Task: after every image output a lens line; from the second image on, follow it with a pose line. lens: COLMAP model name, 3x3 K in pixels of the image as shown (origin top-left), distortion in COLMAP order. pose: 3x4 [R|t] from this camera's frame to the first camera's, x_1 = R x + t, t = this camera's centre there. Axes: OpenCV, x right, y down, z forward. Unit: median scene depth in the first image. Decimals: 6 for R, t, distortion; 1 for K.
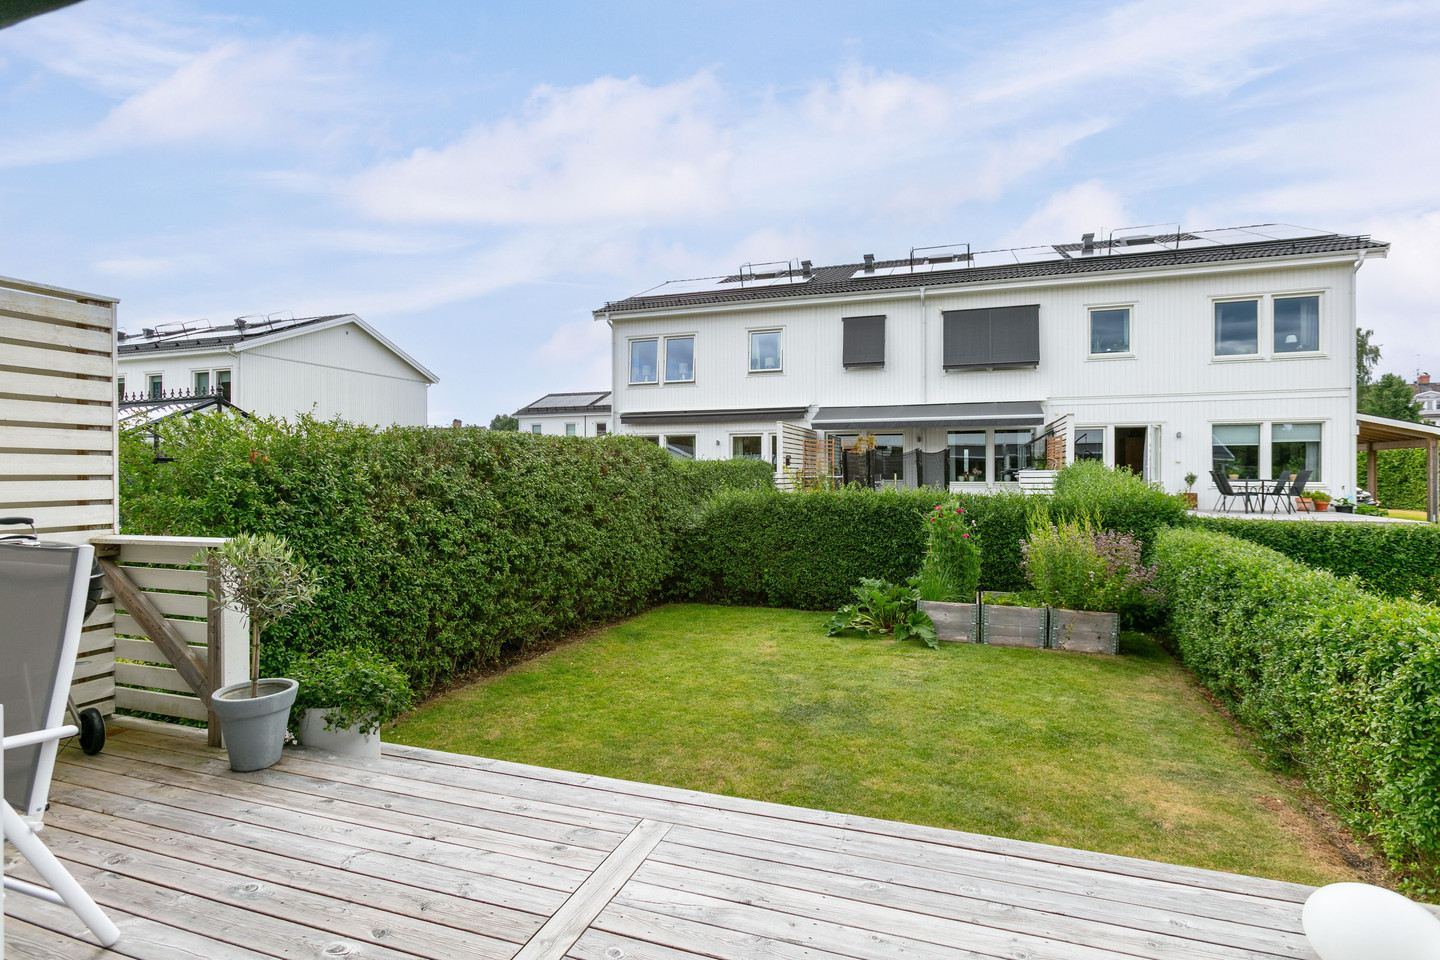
lens RADIAL K [[722.3, 0, 713.2], [0, 722.3, 478.3], [0, 0, 1]] dist [-0.011830, 0.007432]
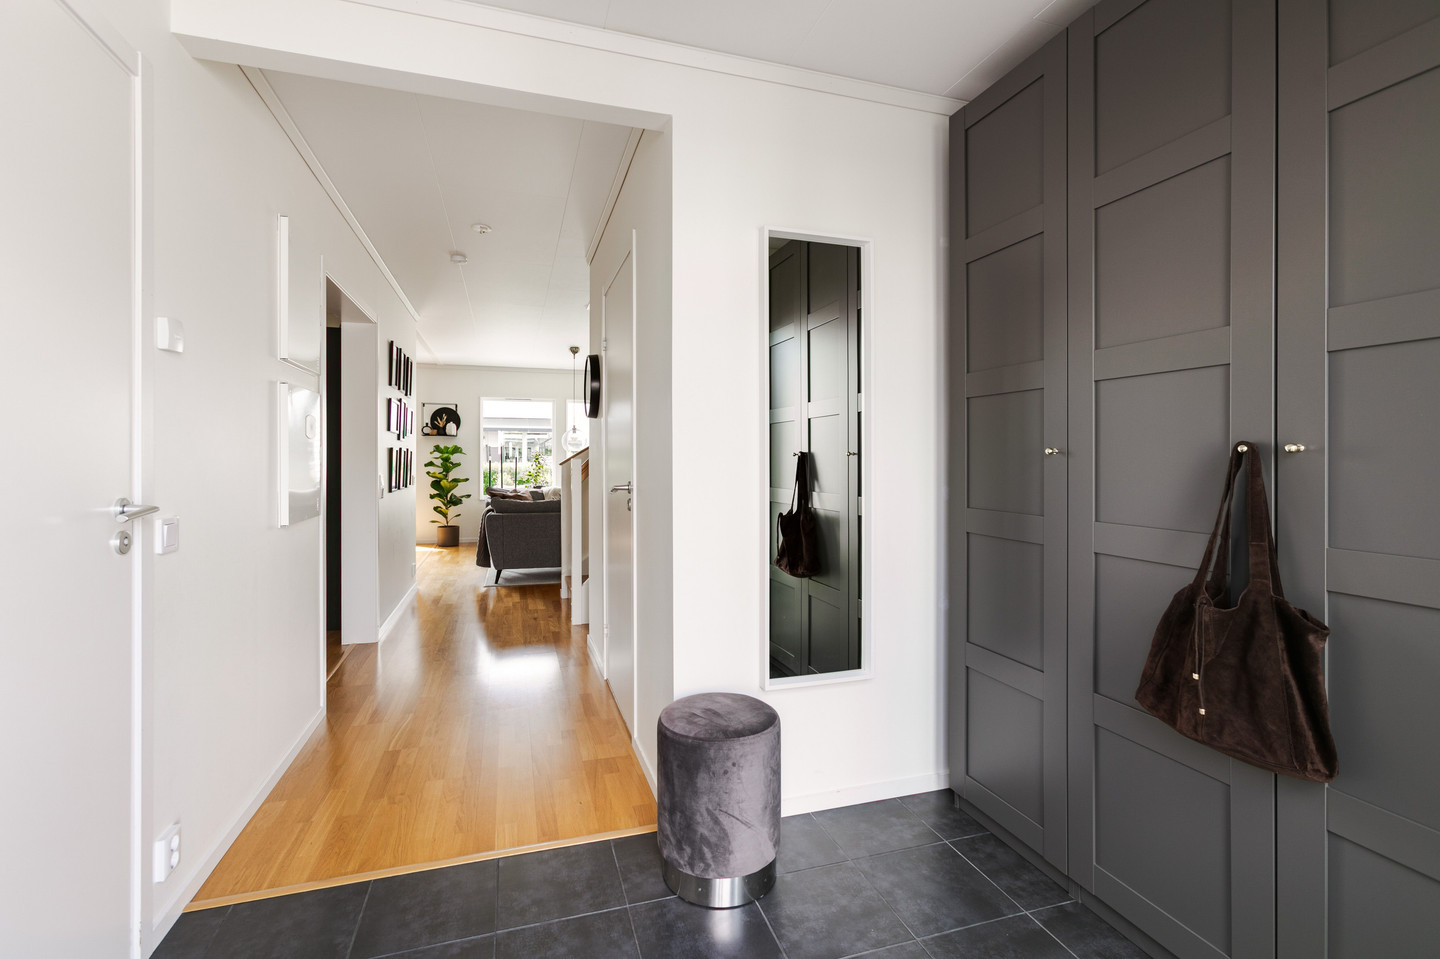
lens RADIAL K [[654.9, 0, 709.5], [0, 654.9, 474.6], [0, 0, 1]] dist [-0.006284, -0.001220]
pose [[0.804767, -0.008102, 0.593536, -0.223715], [-0.002586, 0.999850, 0.017154, 0.005721], [-0.593585, -0.015340, 0.804625, -0.616282]]
